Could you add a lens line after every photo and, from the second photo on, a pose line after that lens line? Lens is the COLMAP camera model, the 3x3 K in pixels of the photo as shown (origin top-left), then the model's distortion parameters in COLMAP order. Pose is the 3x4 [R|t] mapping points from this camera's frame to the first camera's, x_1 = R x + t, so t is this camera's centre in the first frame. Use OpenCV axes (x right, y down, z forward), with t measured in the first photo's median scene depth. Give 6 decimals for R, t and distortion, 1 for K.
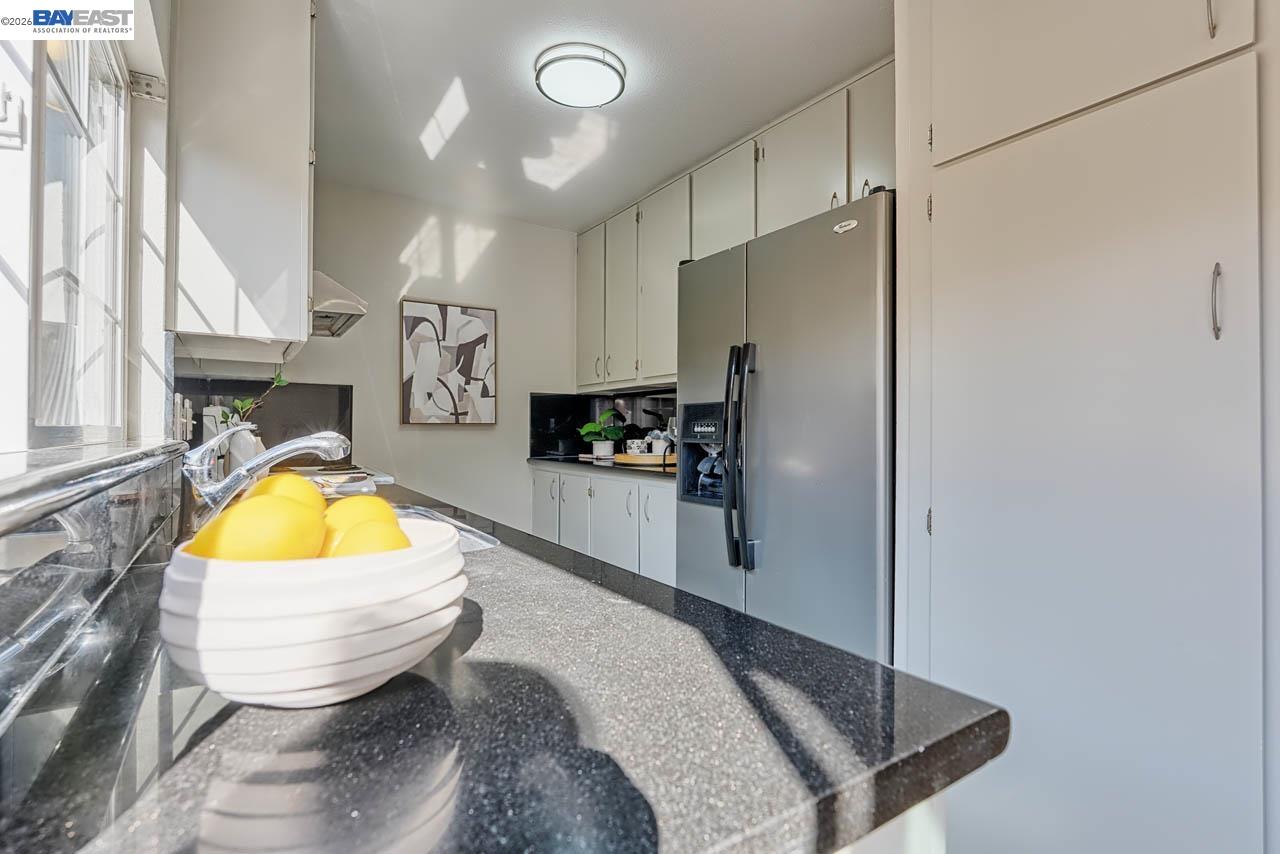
lens RADIAL K [[594.3, 0, 636.5], [0, 594.3, 423.4], [0, 0, 1]] dist [-0.005488, 0.000148]
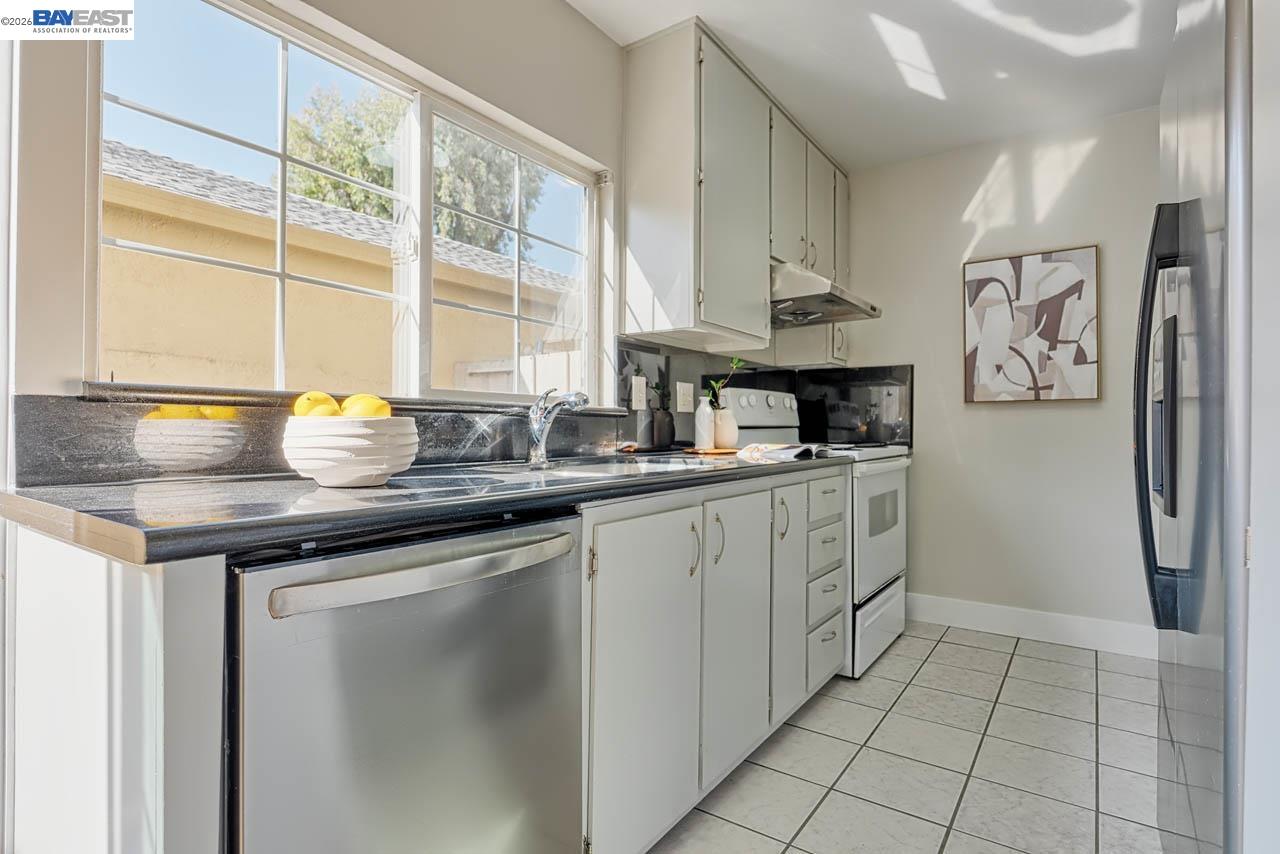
lens RADIAL K [[639.4, 0, 639.7], [0, 639.4, 433.6], [0, 0, 1]] dist [-0.004047, 0.000426]
pose [[0.372835, 0.002401, -0.927894, 0.432123], [0.010518, 0.999921, 0.006814, 0.048772], [0.927838, -0.012300, 0.372781, 0.261152]]
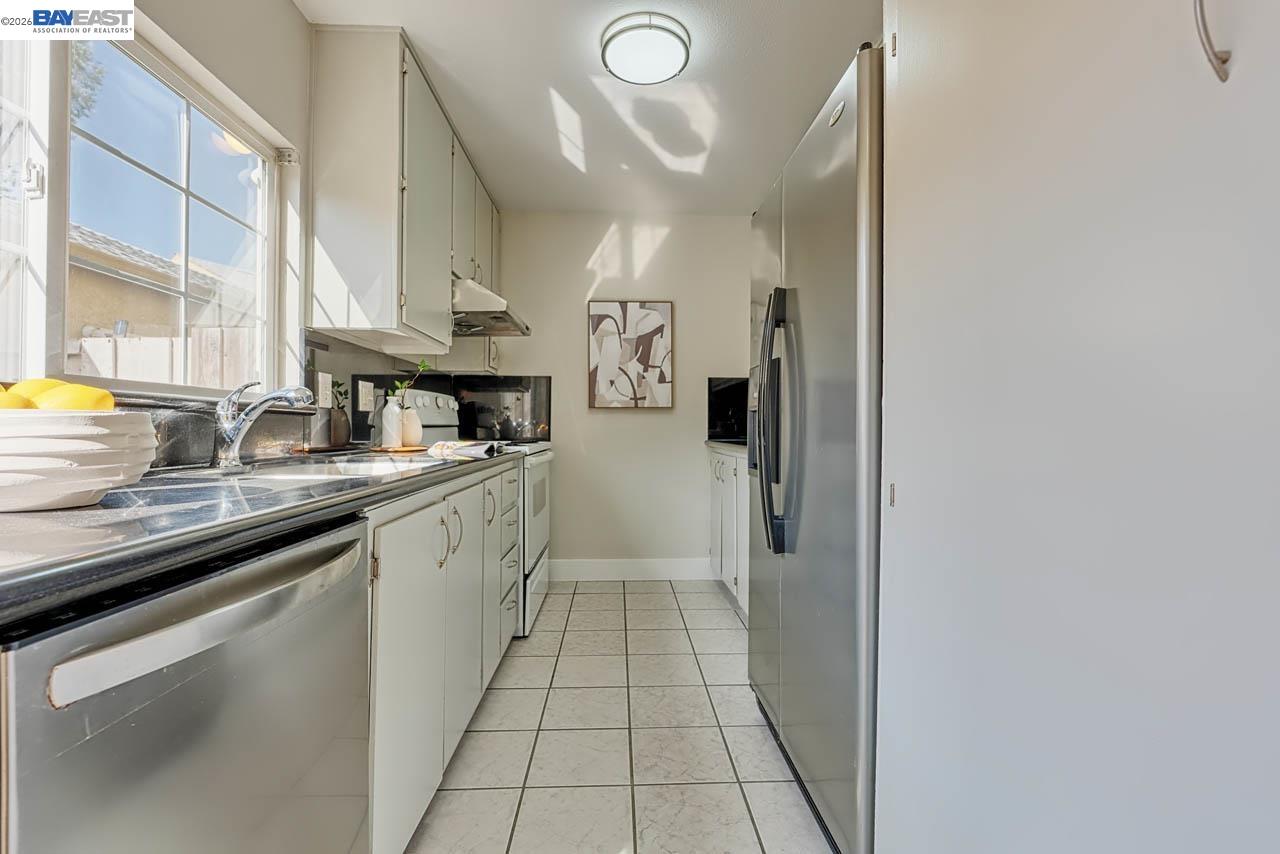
lens RADIAL K [[555.6, 0, 642.4], [0, 555.6, 432.7], [0, 0, 1]] dist [-0.008488, 0.001332]
pose [[0.863707, 0.001509, -0.503991, 0.336315], [0.006821, 0.999869, 0.014683, 0.047059], [0.503947, -0.016120, 0.863584, 0.154895]]
